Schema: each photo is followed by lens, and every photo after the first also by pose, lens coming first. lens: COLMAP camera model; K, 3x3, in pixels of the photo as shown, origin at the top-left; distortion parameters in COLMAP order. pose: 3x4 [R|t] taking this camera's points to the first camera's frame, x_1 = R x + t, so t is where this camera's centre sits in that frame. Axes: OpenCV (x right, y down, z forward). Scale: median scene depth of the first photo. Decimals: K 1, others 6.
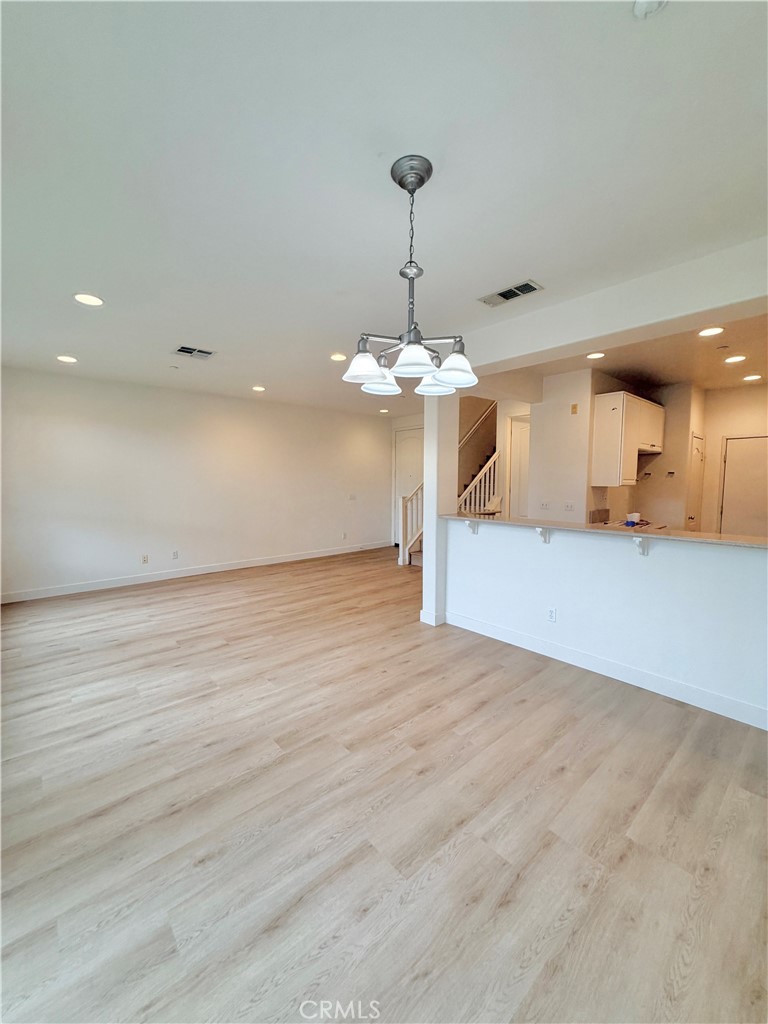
lens RADIAL K [[409.2, 0, 380.0], [0, 409.2, 514.6], [0, 0, 1]] dist [0.002768, -0.000535]
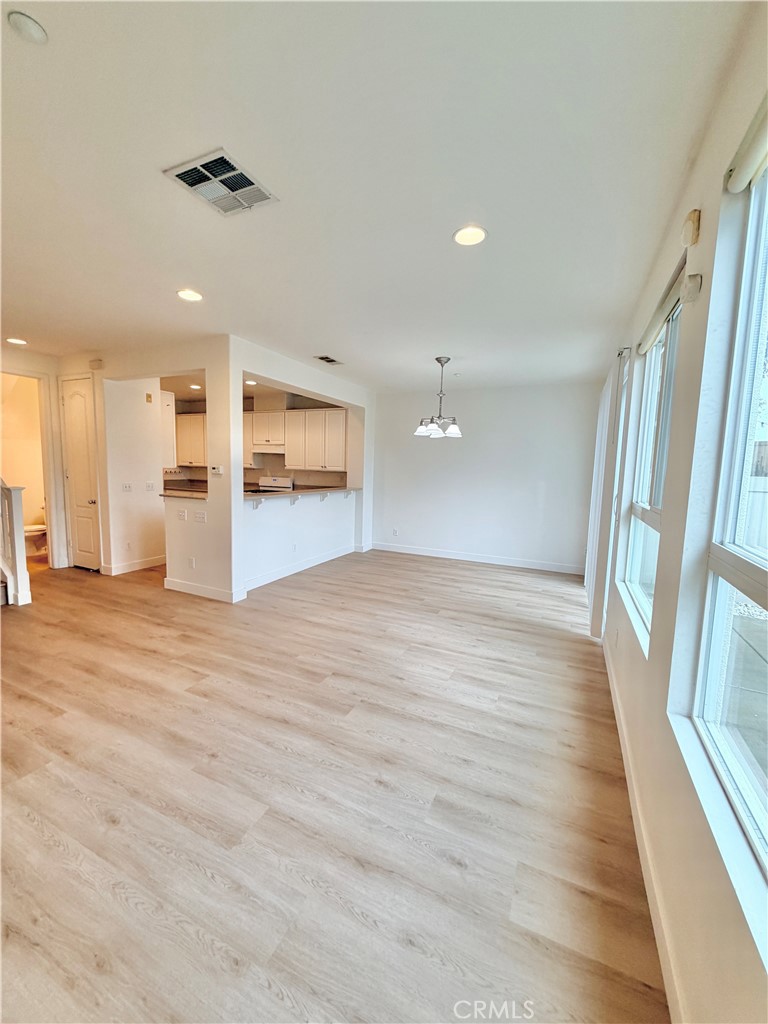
lens RADIAL K [[409.2, 0, 387.4], [0, 409.2, 520.3], [0, 0, 1]] dist [0.002768, -0.000535]
pose [[-0.420742, -0.133459, 0.897310, -1.237867], [0.049834, 0.984226, 0.169753, -0.129784], [-0.905810, 0.116139, -0.407455, 1.342072]]
